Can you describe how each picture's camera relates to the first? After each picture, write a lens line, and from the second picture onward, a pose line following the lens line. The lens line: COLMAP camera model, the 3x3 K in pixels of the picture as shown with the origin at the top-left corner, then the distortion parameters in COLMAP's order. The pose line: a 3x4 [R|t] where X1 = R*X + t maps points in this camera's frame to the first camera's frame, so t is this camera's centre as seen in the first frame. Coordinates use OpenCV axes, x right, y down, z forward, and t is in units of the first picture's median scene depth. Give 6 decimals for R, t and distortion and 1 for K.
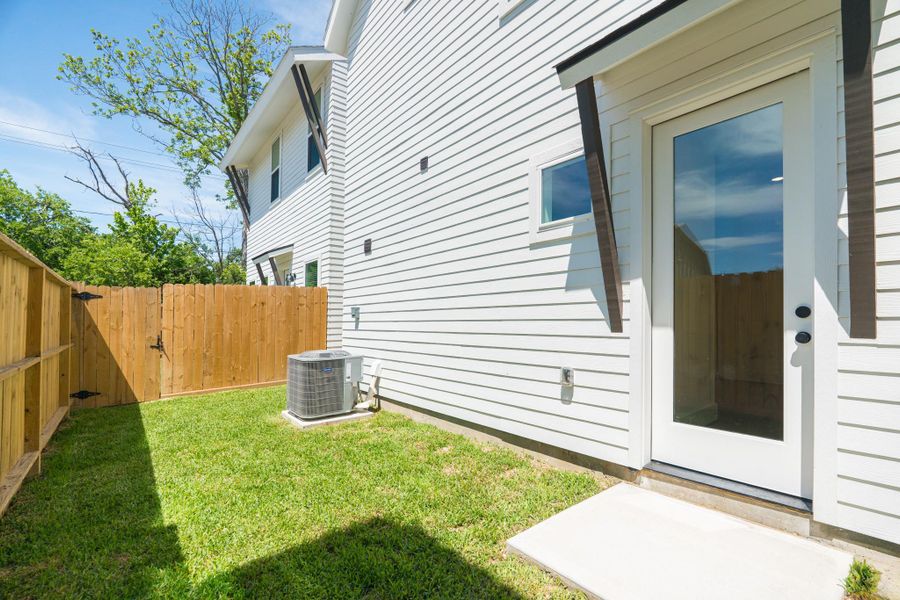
lens RADIAL K [[393.4, 0, 450.0], [0, 393.4, 300.0], [0, 0, 1]] dist [-0.008834, 0.000014]
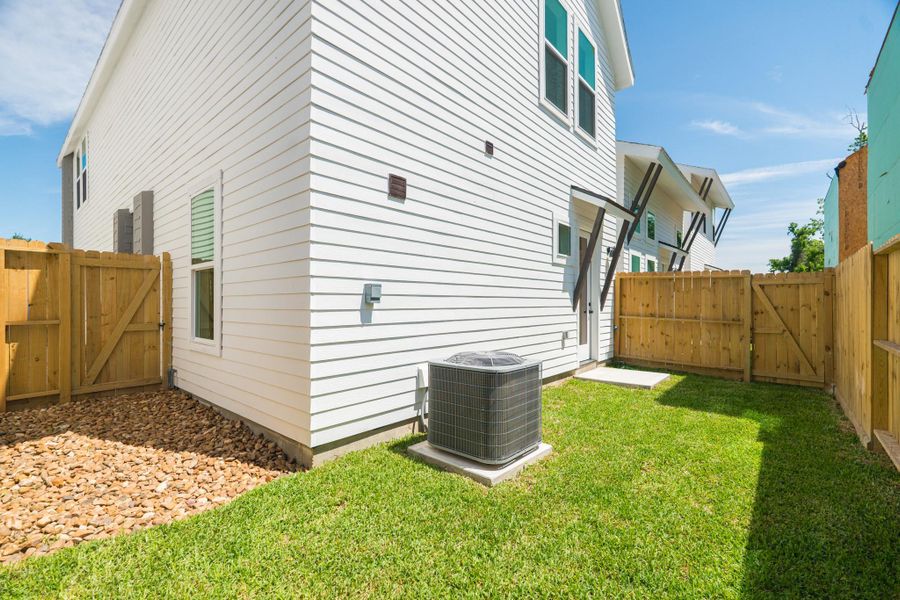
lens RADIAL K [[393.4, 0, 450.0], [0, 393.4, 300.0], [0, 0, 1]] dist [-0.008834, 0.000014]
pose [[-0.170167, 0.020407, 0.985204, -1.020254], [-0.046436, 0.998509, -0.028703, 0.065670], [-0.984320, -0.050634, -0.168966, 1.256737]]
